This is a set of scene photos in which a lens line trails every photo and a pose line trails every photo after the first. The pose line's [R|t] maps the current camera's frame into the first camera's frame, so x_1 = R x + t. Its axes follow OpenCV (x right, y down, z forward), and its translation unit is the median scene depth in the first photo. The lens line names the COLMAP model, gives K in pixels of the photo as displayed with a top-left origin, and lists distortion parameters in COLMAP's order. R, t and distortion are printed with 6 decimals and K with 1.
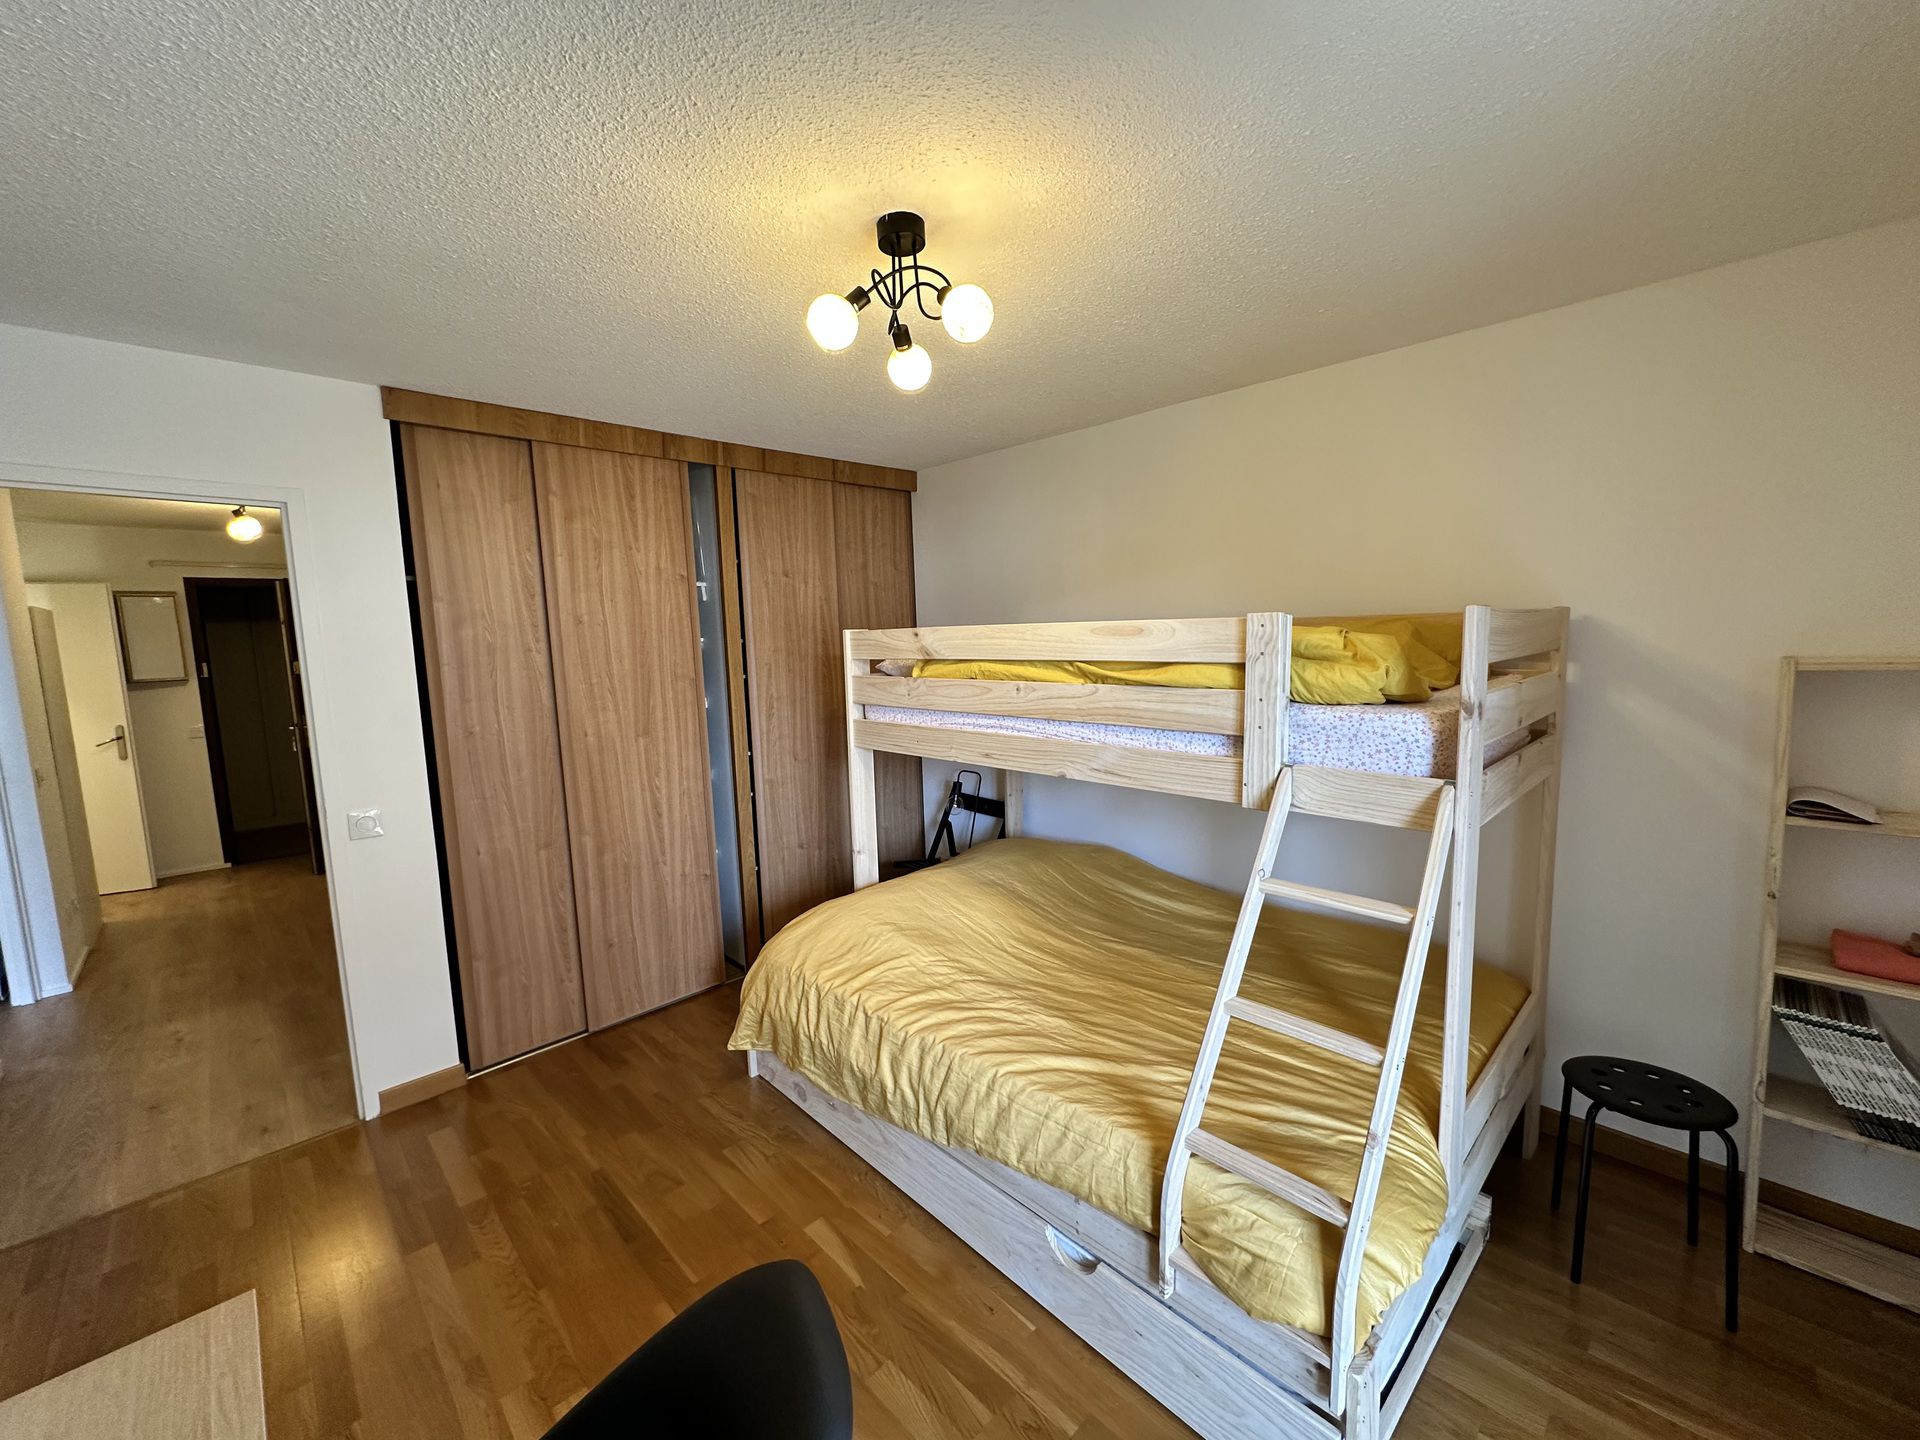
lens RADIAL K [[765.0, 0, 954.8], [0, 765.0, 718.9], [0, 0, 1]] dist [-0.003812, -0.000129]
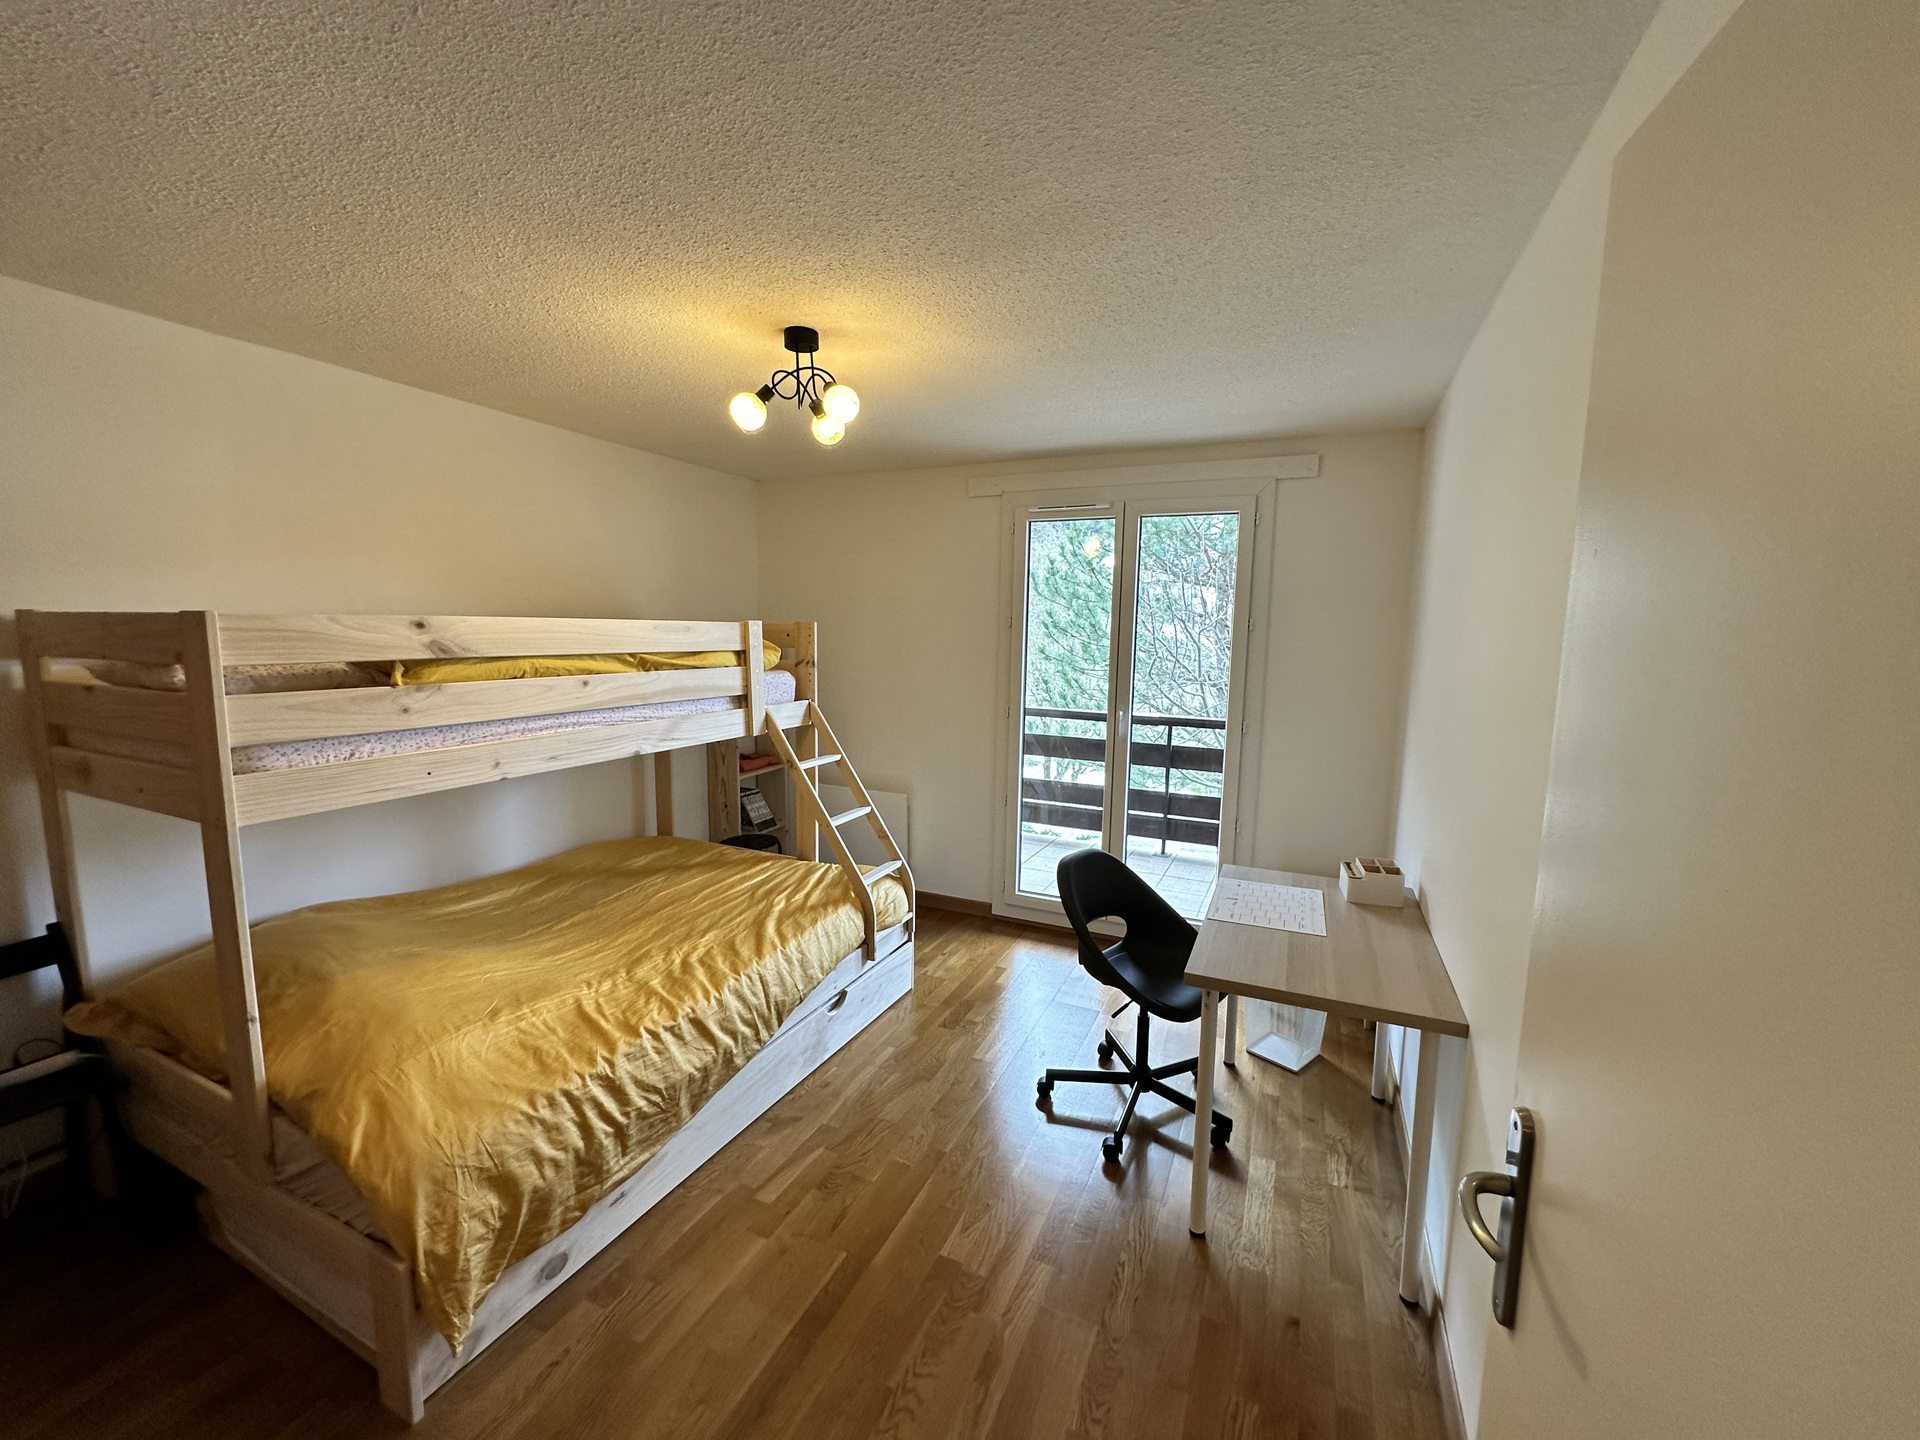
lens RADIAL K [[765.0, 0, 950.8], [0, 765.0, 726.4], [0, 0, 1]] dist [-0.003812, -0.000129]
pose [[-0.363050, -0.094773, 0.926937, -1.093205], [0.100284, 0.985061, 0.139994, -0.079688], [-0.926357, 0.143782, -0.348122, 0.964993]]
